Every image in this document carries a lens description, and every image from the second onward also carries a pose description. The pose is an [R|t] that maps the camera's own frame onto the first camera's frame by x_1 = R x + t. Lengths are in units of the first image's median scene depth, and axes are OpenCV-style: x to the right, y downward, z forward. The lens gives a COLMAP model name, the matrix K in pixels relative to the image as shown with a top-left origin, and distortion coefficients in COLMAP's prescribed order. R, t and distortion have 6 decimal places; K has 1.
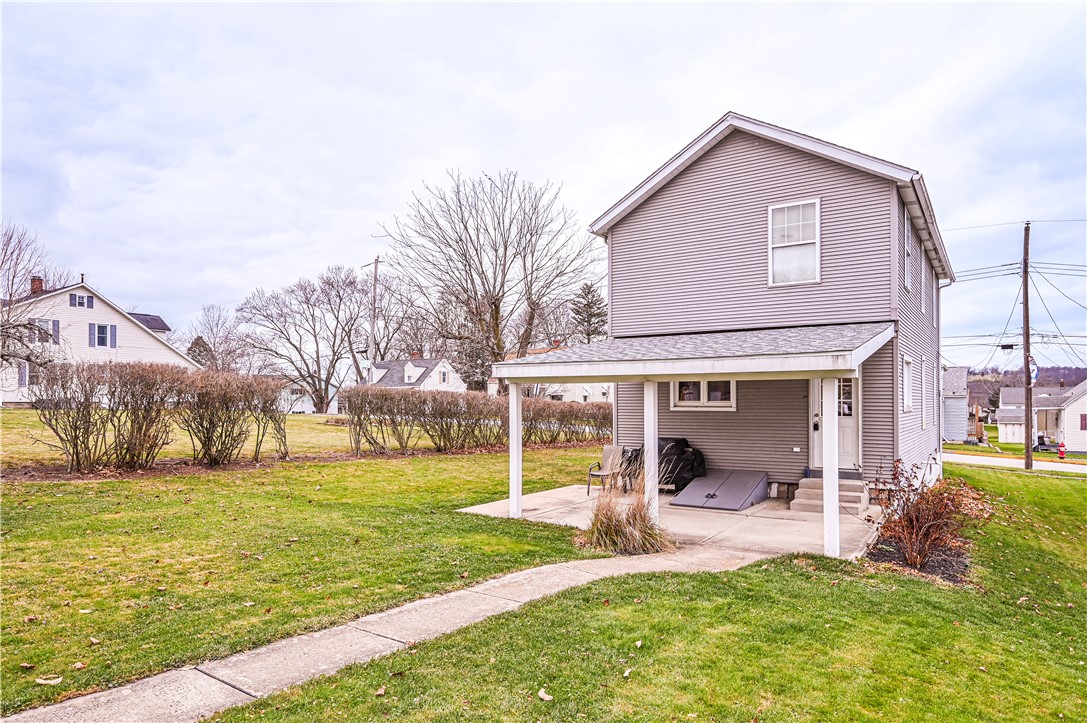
lens RADIAL K [[651.4, 0, 547.6], [0, 651.4, 400.4], [0, 0, 1]] dist [-0.001445, -0.000037]
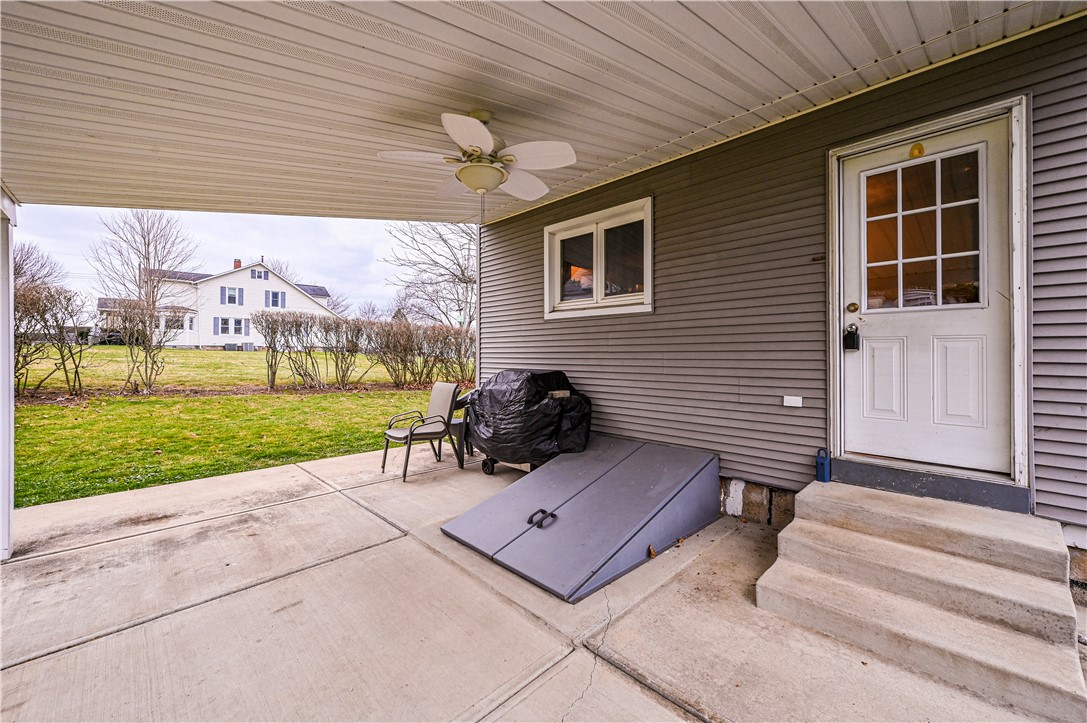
lens RADIAL K [[434.0, 0, 545.8], [0, 434.0, 350.2], [0, 0, 1]] dist [-0.000489, 0.000133]
pose [[0.978772, 0.002288, -0.204940, 0.245980], [-0.003361, 0.999982, -0.004887, 0.039937], [0.204925, 0.005472, 0.978762, 0.606653]]
